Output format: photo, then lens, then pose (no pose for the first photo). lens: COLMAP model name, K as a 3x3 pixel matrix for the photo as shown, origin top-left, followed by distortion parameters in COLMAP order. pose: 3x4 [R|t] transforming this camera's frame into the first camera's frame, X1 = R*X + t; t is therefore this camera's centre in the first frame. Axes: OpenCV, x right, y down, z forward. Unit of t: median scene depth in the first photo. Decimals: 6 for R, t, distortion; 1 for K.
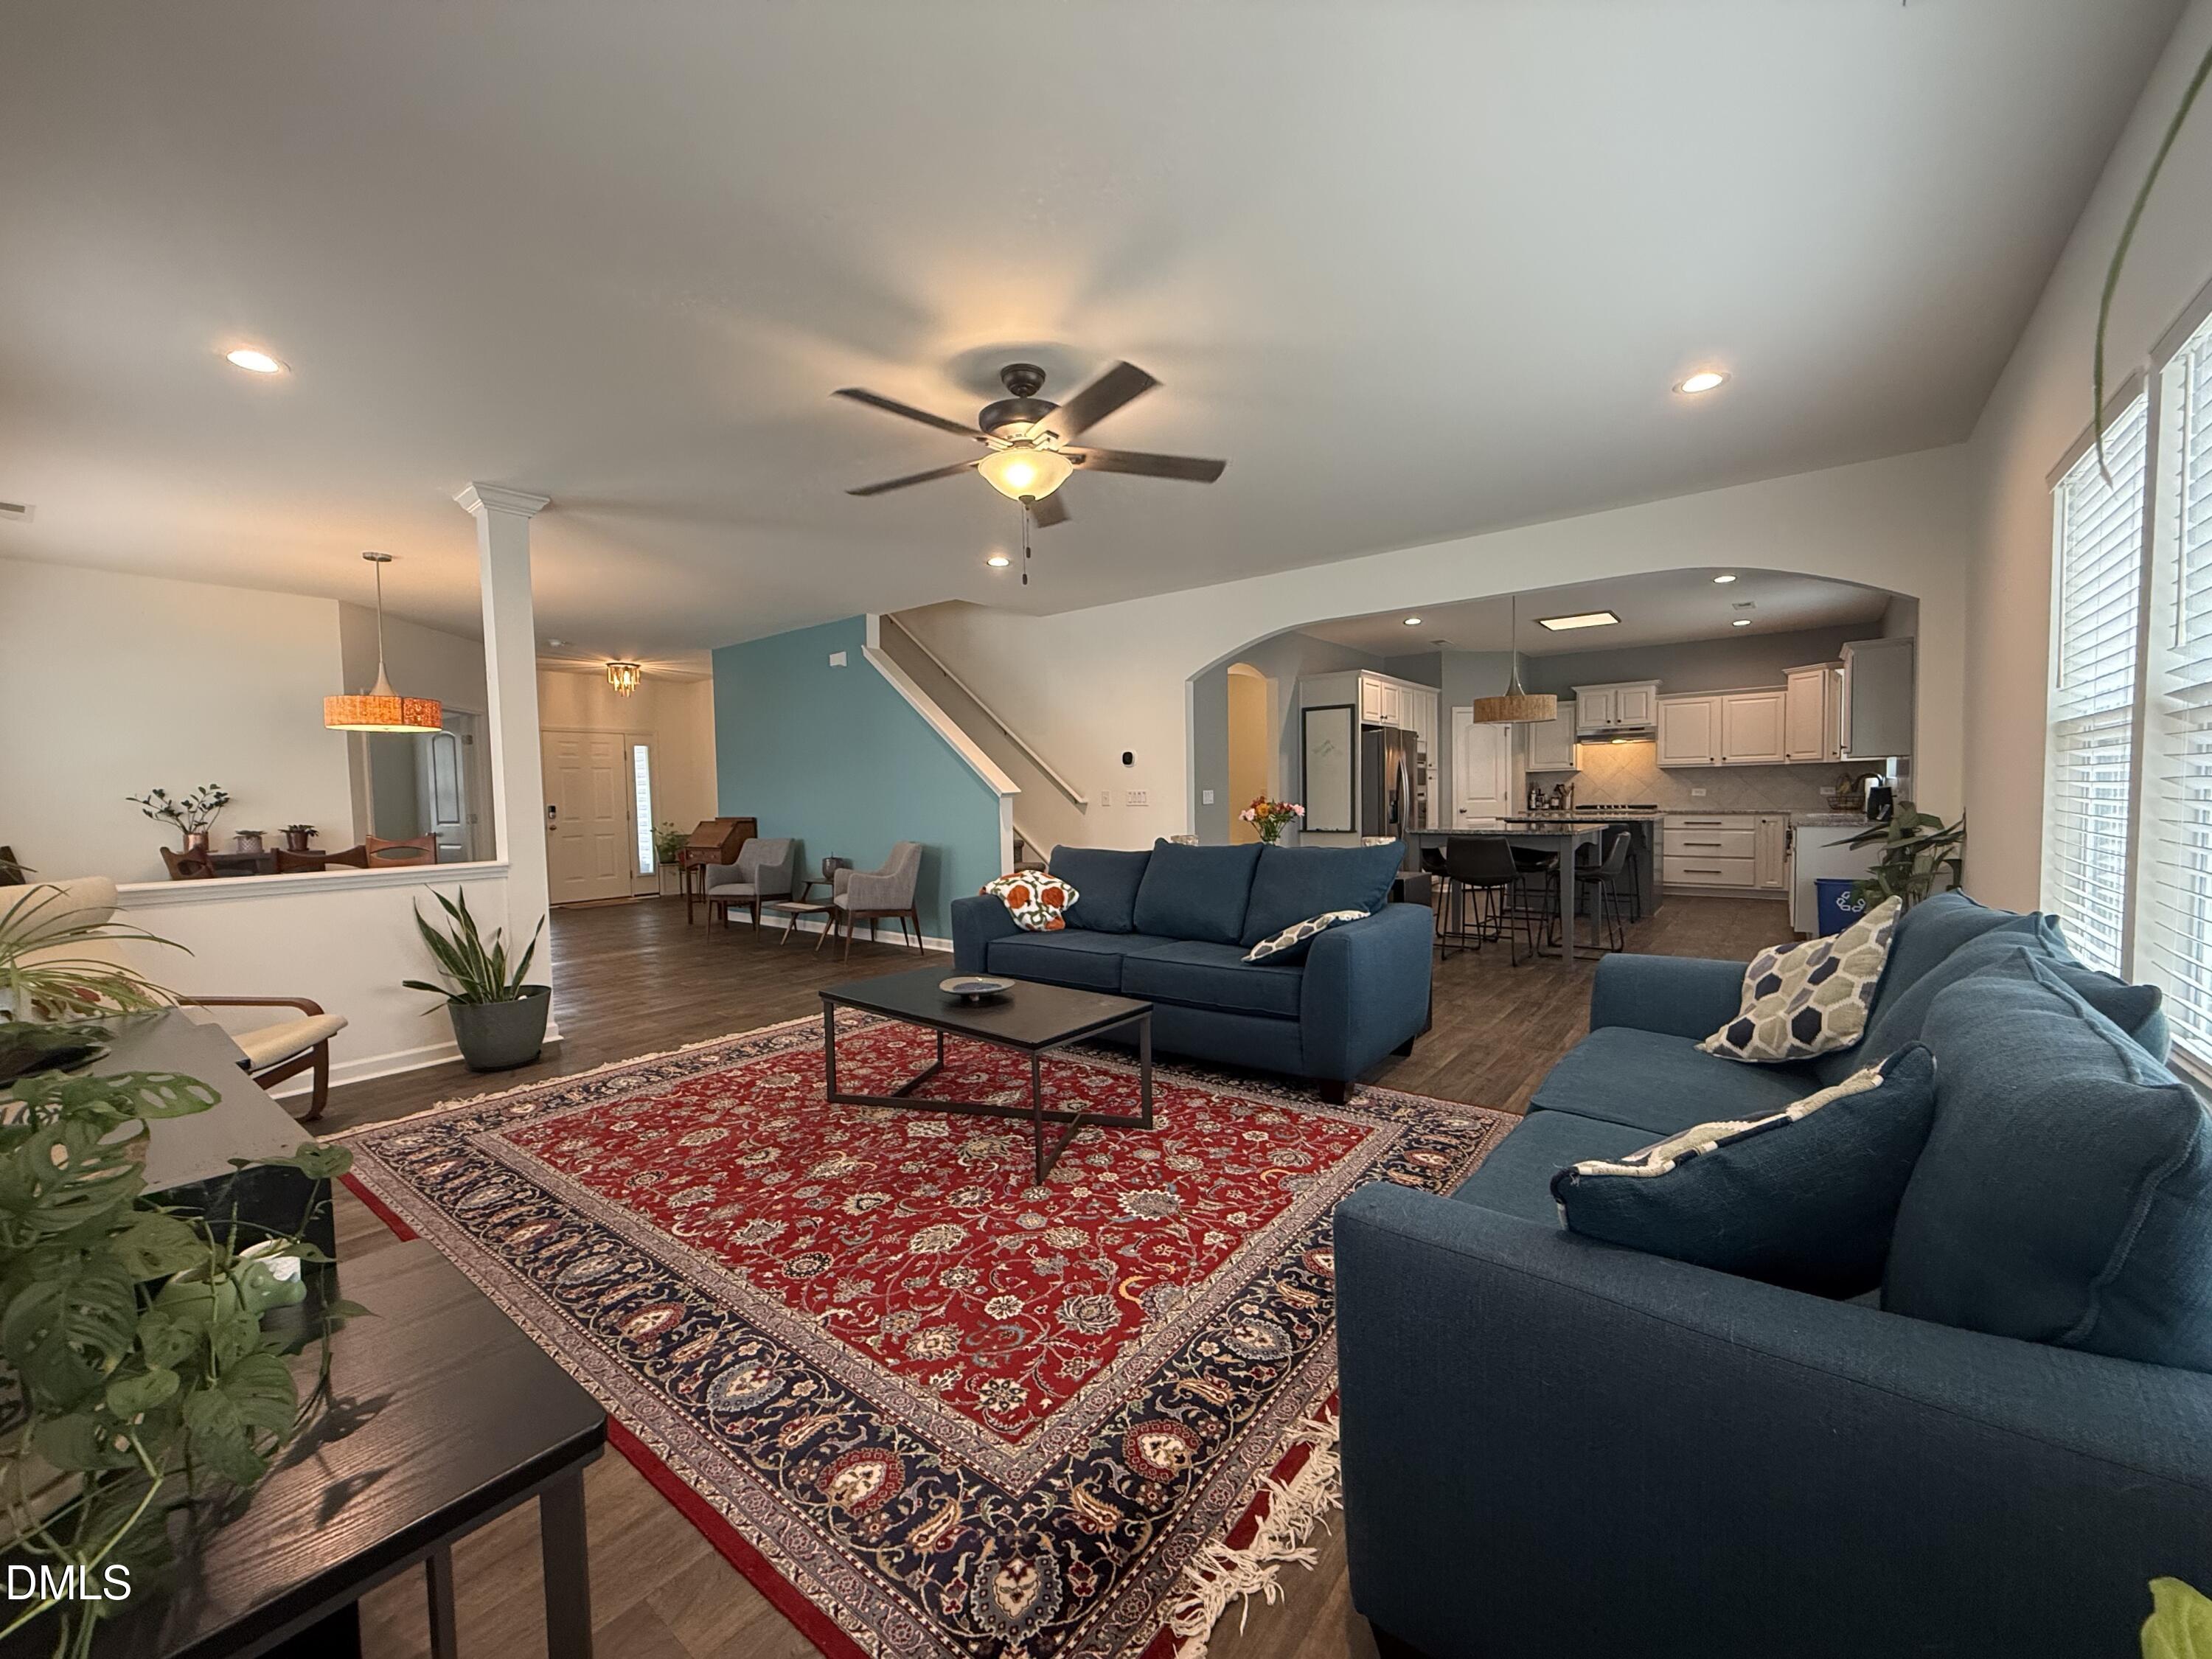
lens RADIAL K [[882.2, 0, 1106.0], [0, 882.2, 829.5], [0, 0, 1]] dist [-0.000291, 0.000040]
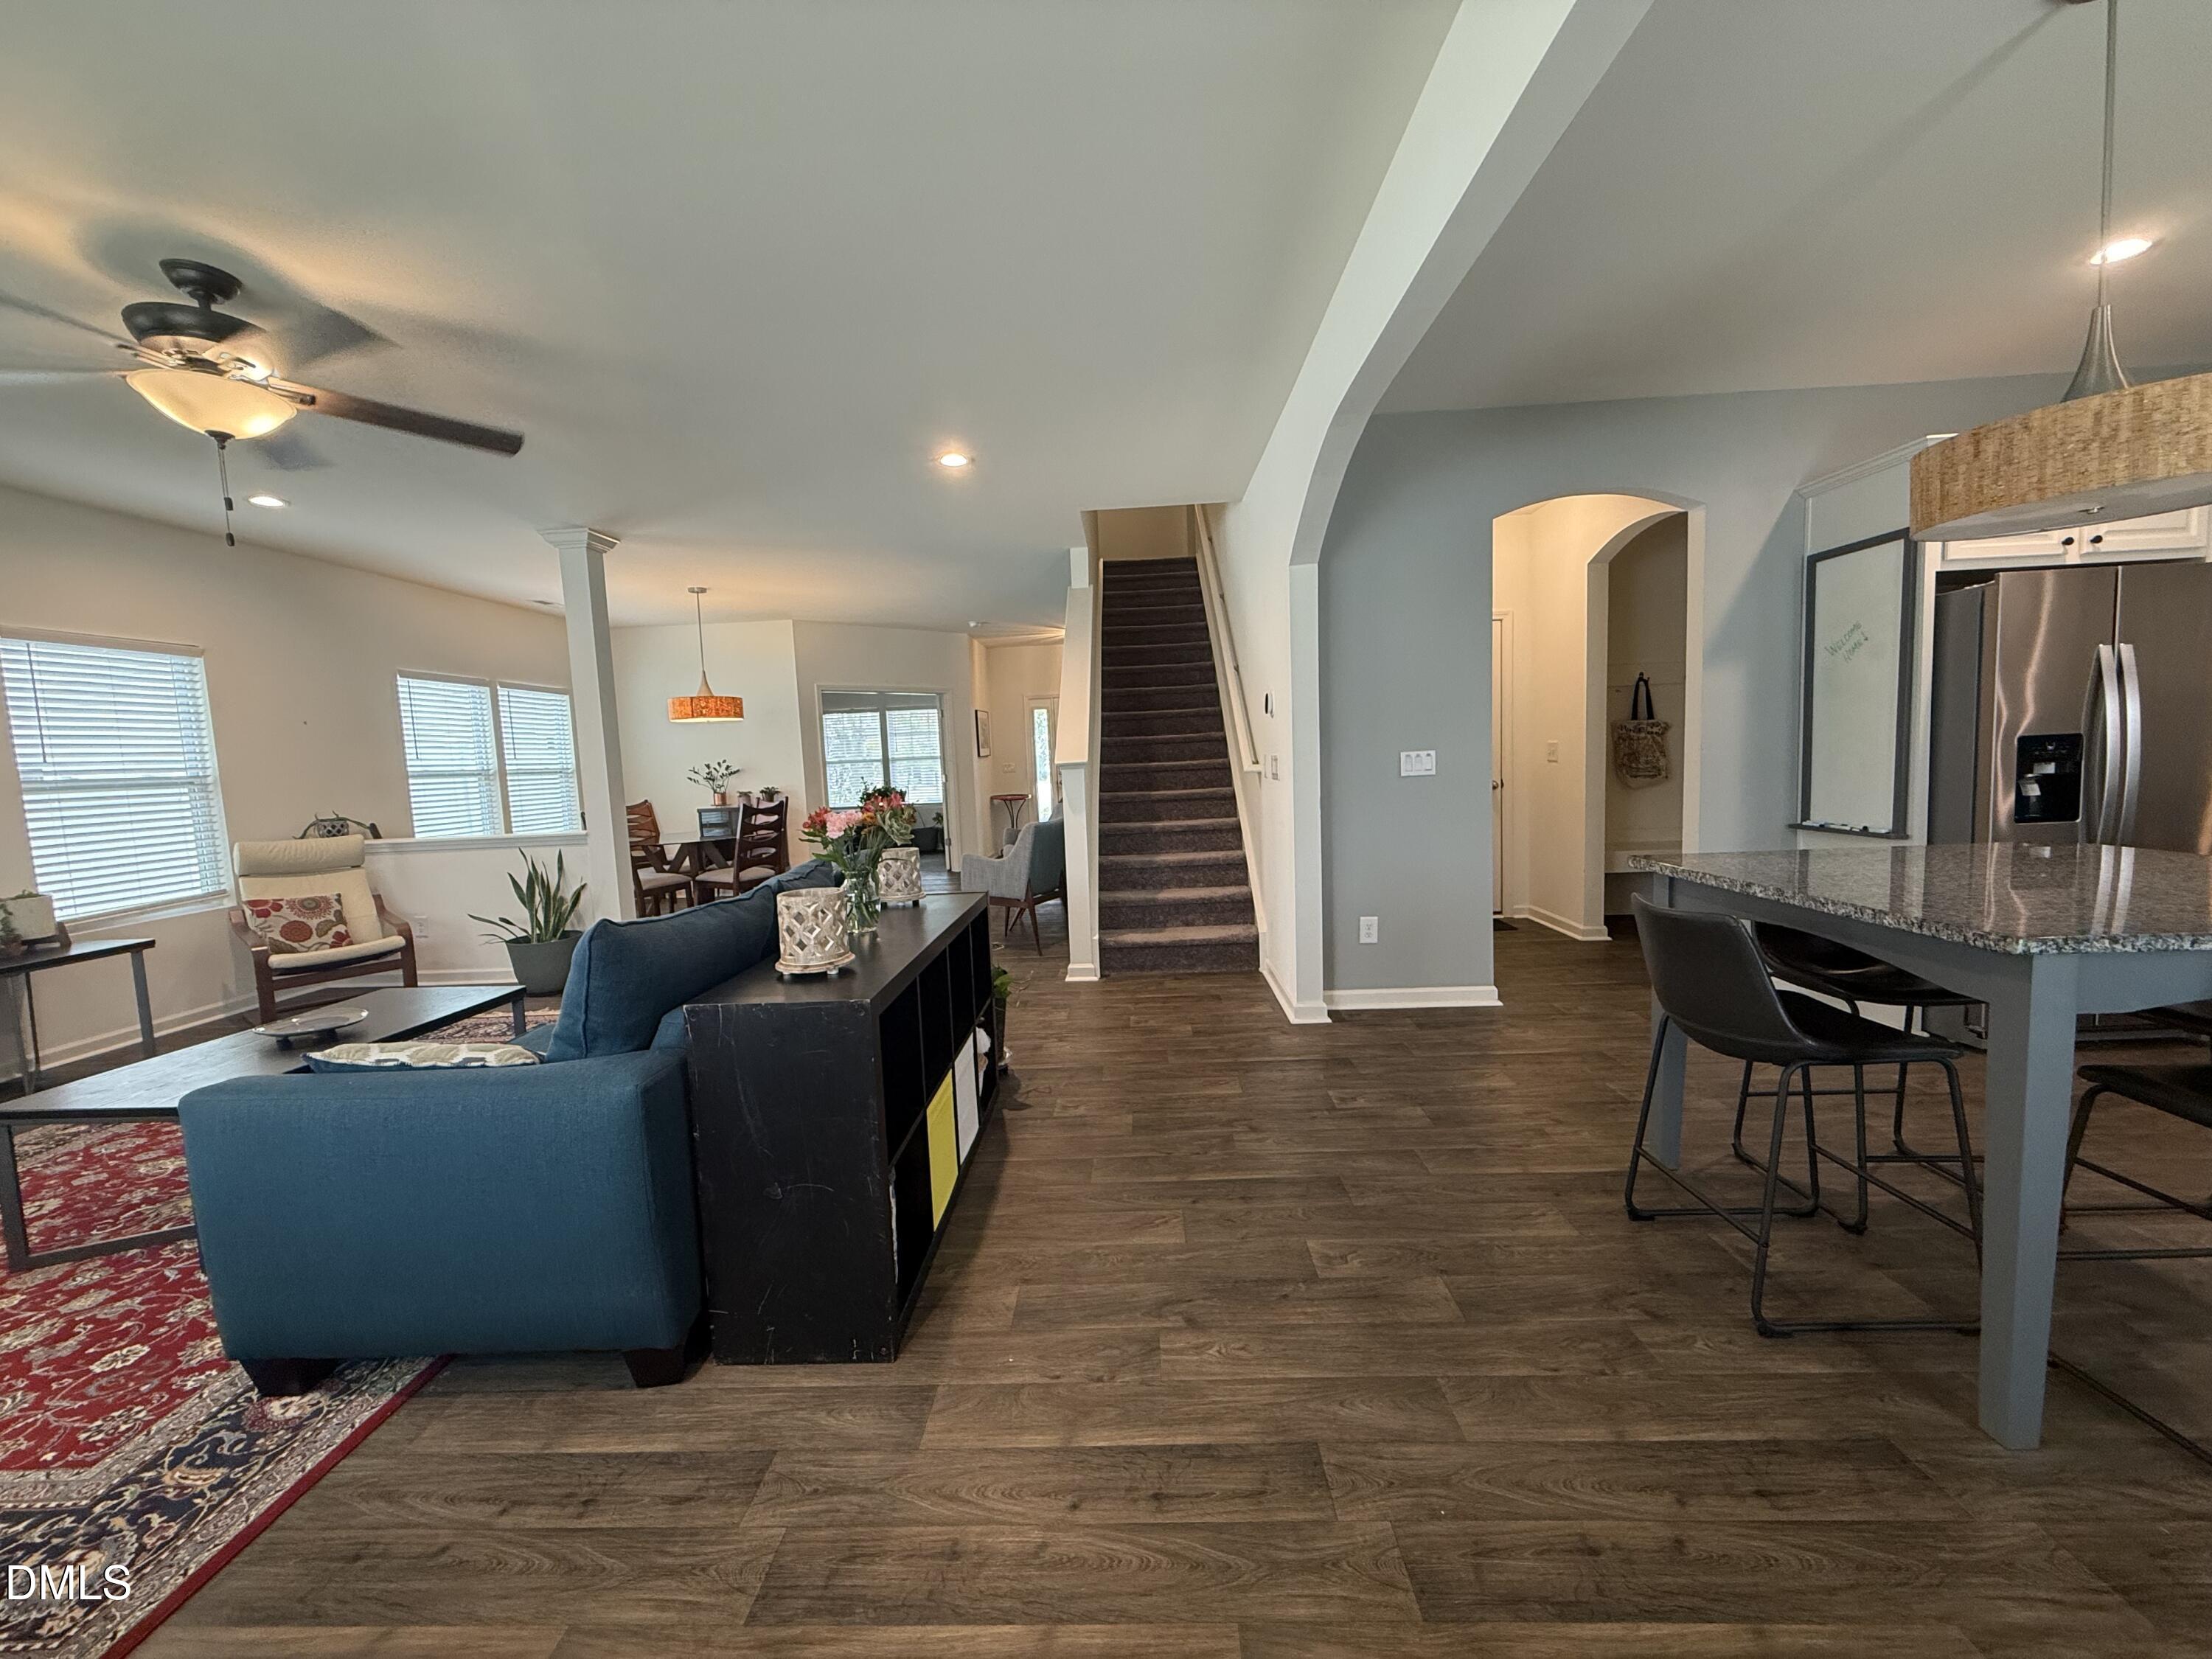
lens RADIAL K [[882.2, 0, 1106.0], [0, 882.2, 829.5], [0, 0, 1]] dist [-0.000291, 0.000040]
pose [[0.586374, 0.061948, -0.807668, 1.042496], [-0.000743, 0.997112, 0.075939, -0.084645], [0.810040, -0.043928, 0.584726, 1.168535]]
